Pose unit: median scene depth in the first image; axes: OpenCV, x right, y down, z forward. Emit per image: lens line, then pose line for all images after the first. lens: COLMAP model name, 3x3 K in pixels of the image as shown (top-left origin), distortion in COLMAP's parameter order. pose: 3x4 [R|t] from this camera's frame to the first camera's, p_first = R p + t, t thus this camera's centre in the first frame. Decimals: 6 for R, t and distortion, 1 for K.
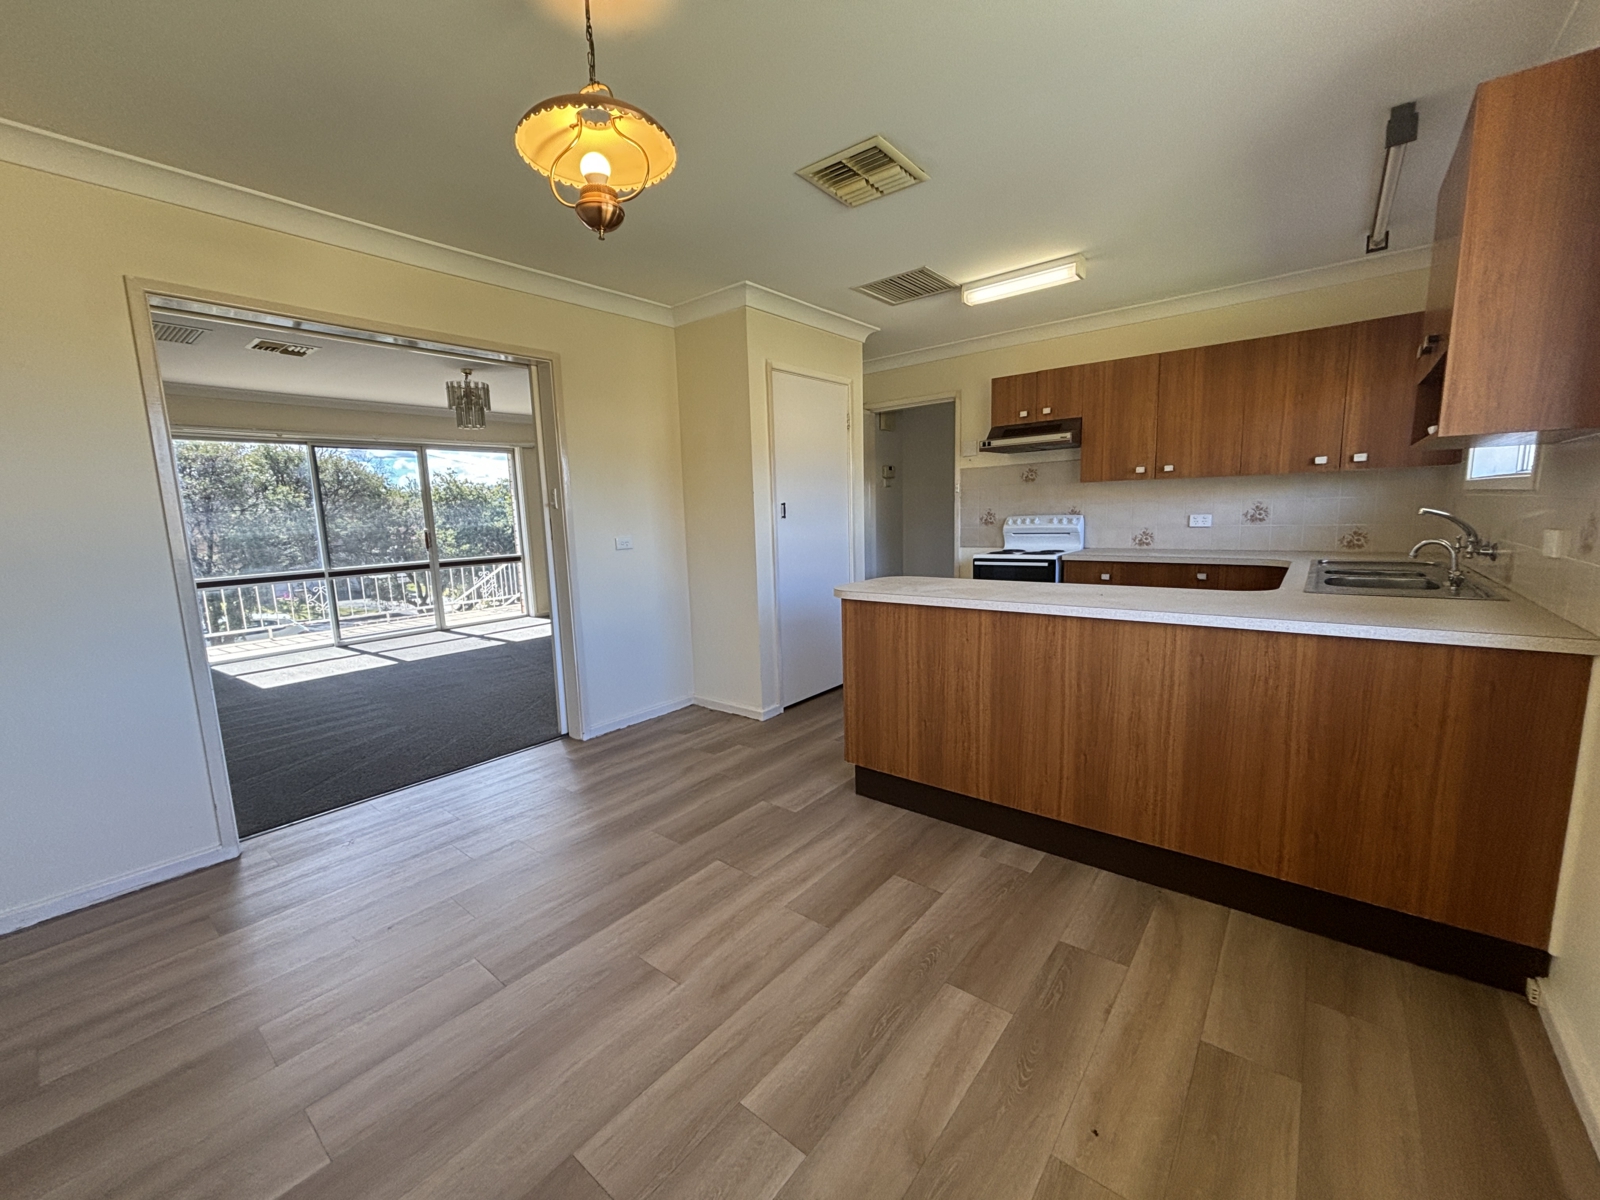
lens RADIAL K [[646.1, 0, 800.0], [0, 646.1, 600.0], [0, 0, 1]] dist [-0.001990, -0.000102]
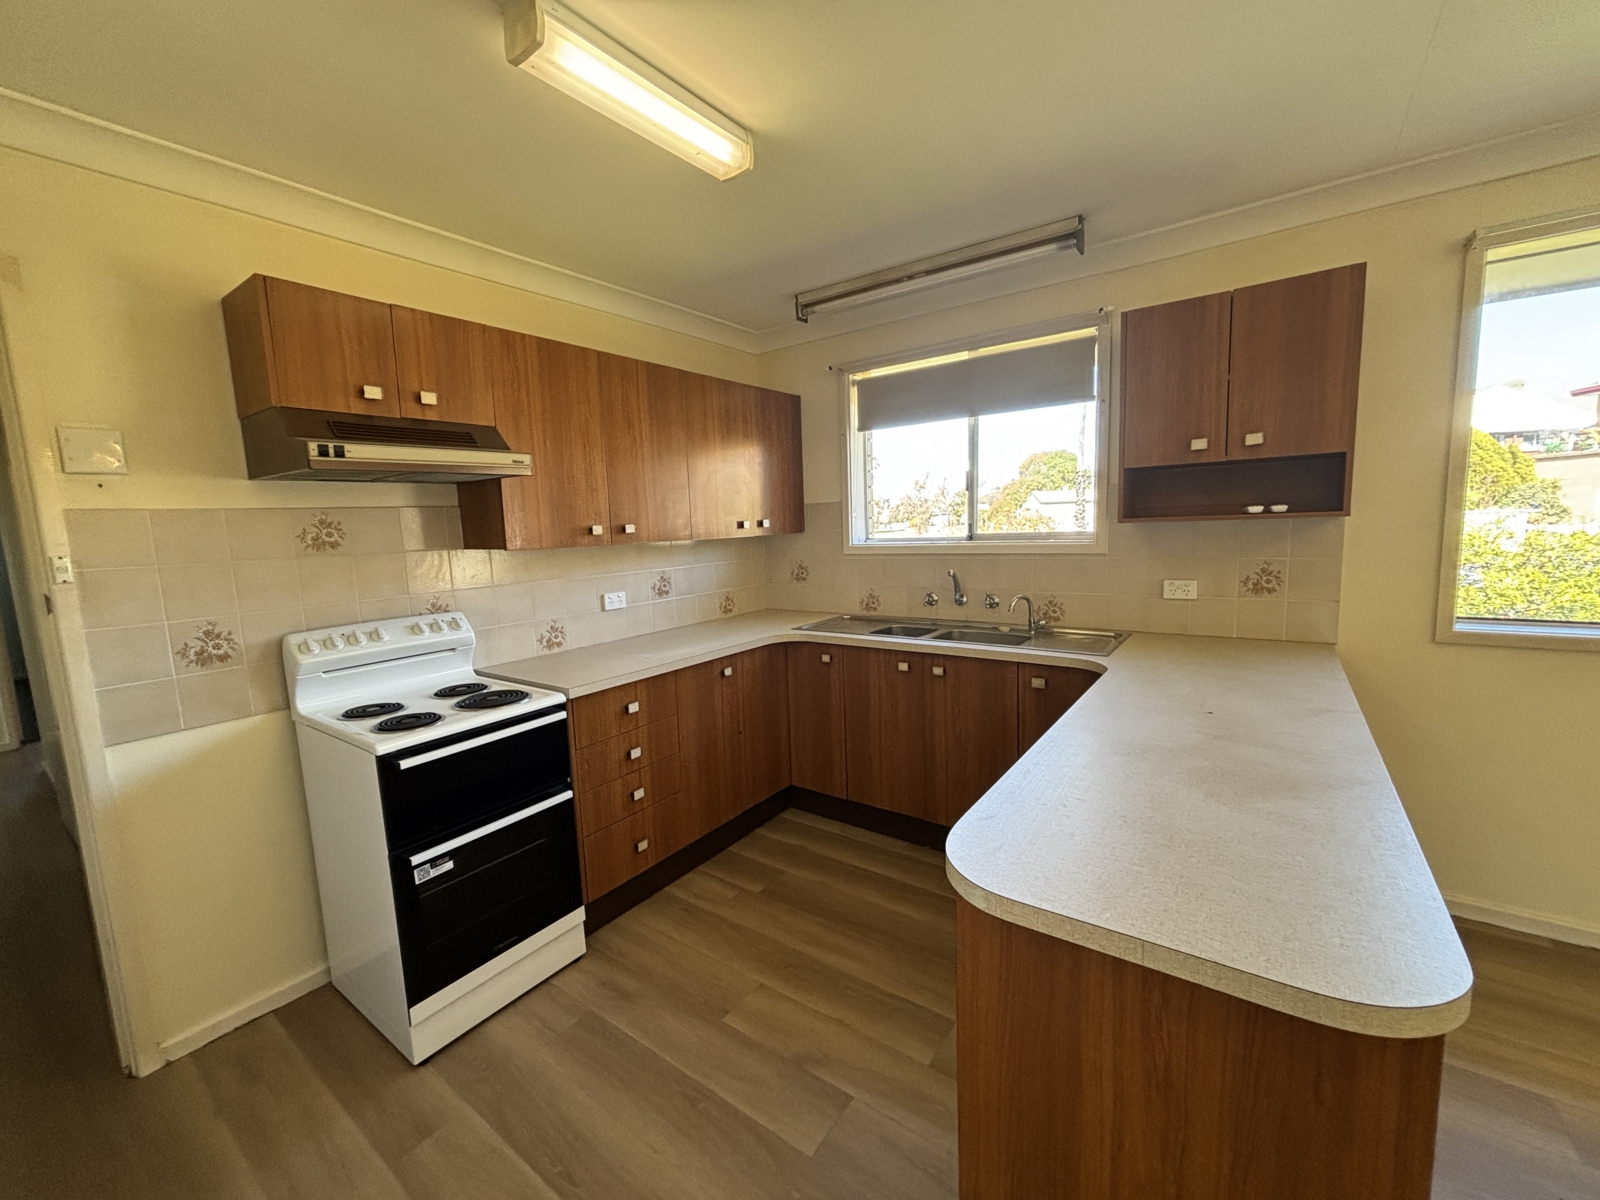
lens RADIAL K [[646.1, 0, 800.0], [0, 646.1, 600.0], [0, 0, 1]] dist [-0.001990, -0.000102]
pose [[-0.066335, -0.088952, 0.993825, -0.110704], [0.175451, 0.979460, 0.099377, -0.153684], [-0.982251, 0.180960, -0.049366, 0.802967]]
